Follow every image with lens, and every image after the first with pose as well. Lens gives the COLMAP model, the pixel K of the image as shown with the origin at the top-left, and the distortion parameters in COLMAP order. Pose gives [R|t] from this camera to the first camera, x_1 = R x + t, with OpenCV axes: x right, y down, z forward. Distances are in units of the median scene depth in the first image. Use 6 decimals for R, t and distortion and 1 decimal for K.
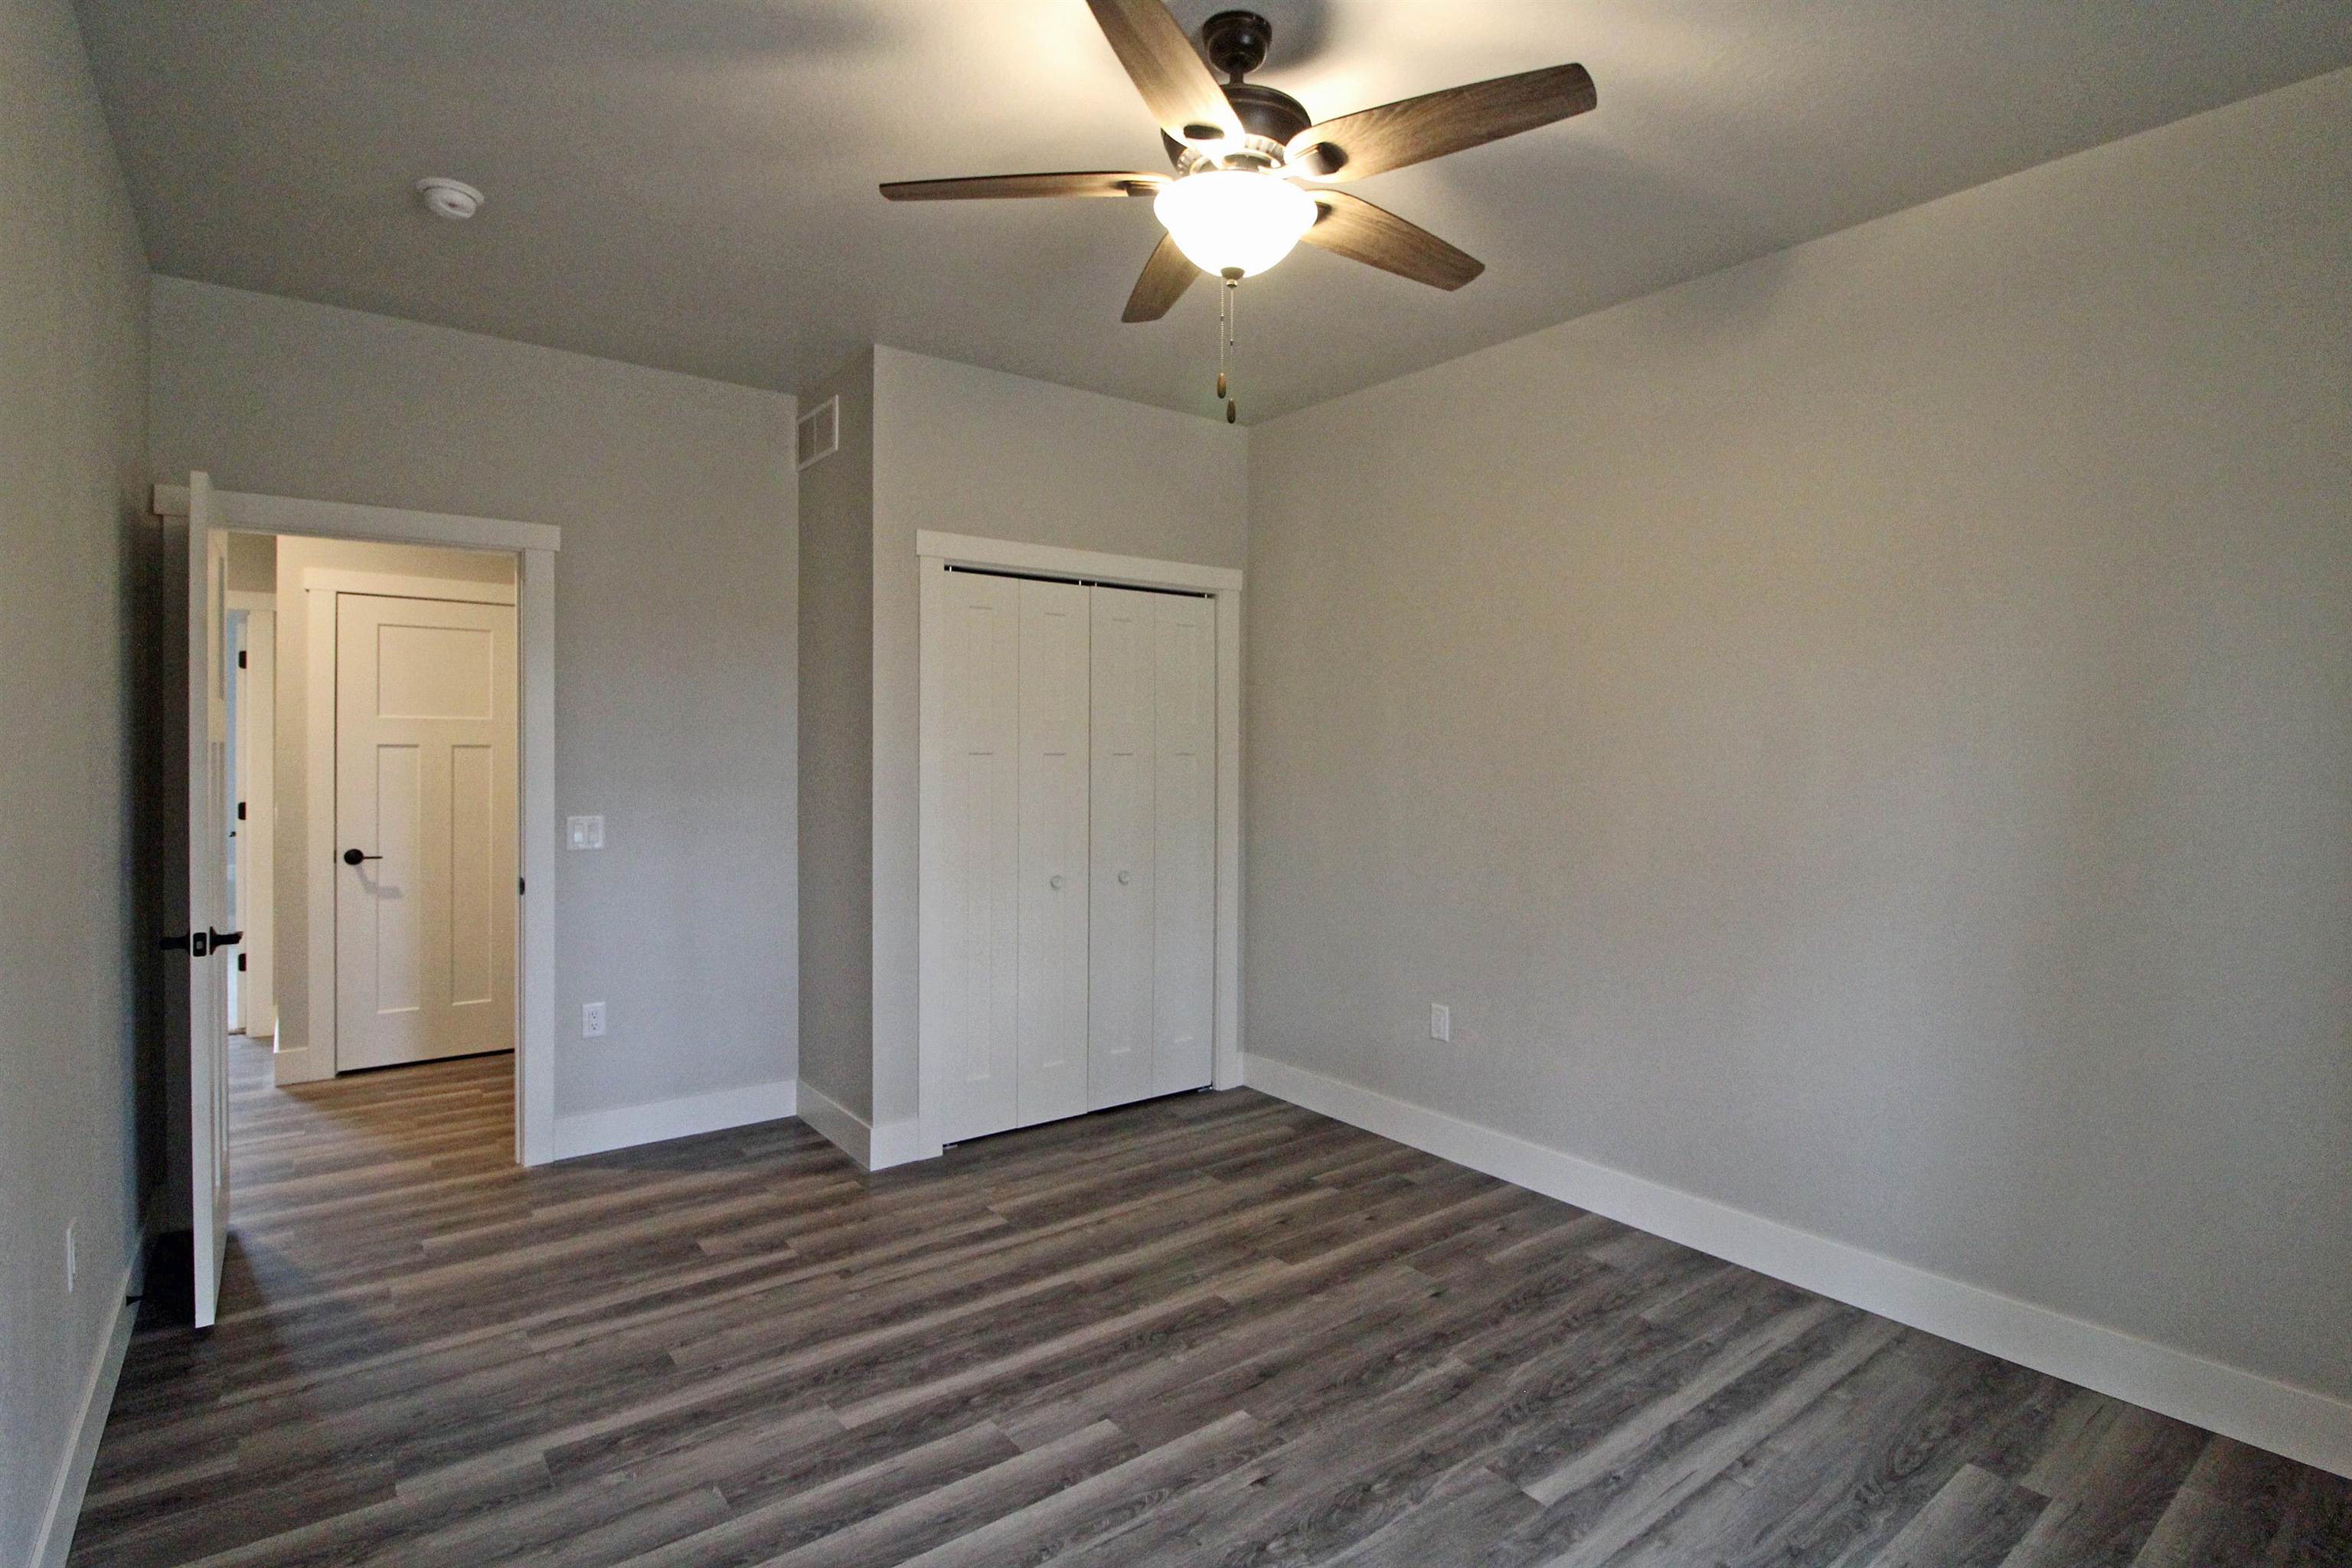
lens RADIAL K [[1157.4, 0, 1183.5], [0, 1157.4, 759.0], [0, 0, 1]] dist [-0.026569, -0.002344]
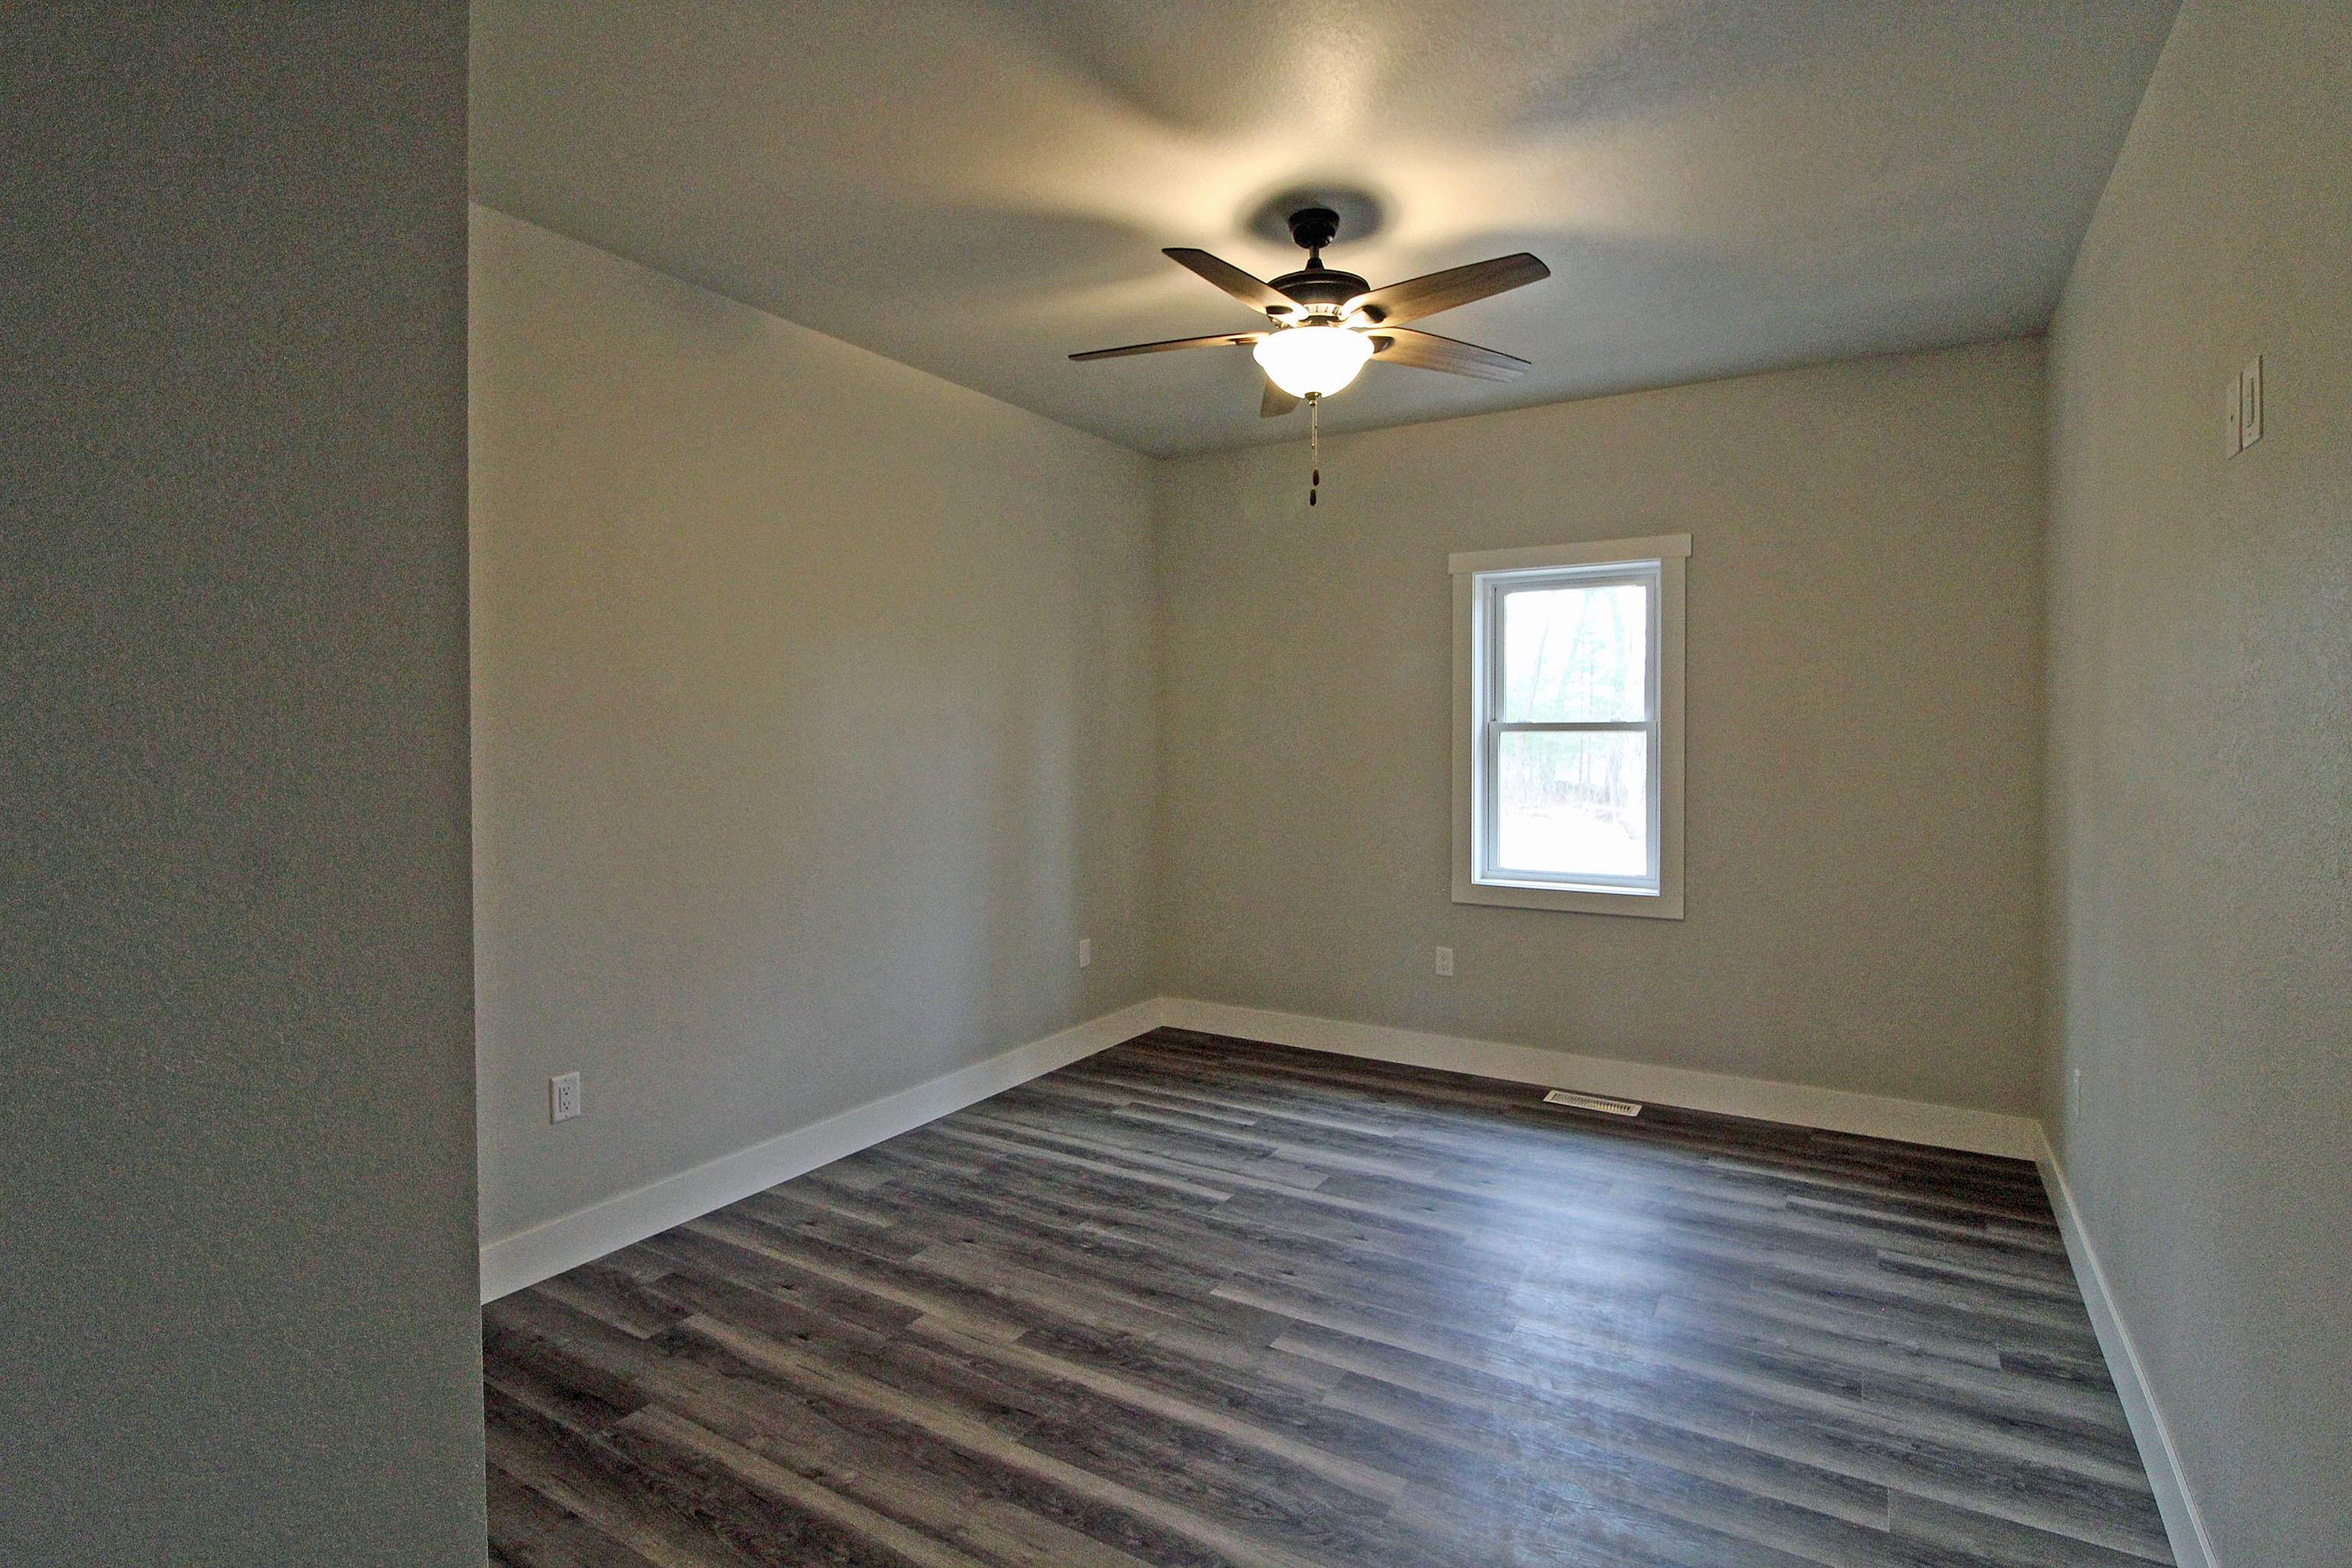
lens RADIAL K [[1157.4, 0, 1175.5], [0, 1157.4, 773.2], [0, 0, 1]] dist [-0.026569, -0.002344]
pose [[-0.366049, -0.044664, 0.929523, -0.922124], [0.007881, 0.998663, 0.051090, -0.040650], [-0.930562, 0.026027, -0.365208, 1.291854]]
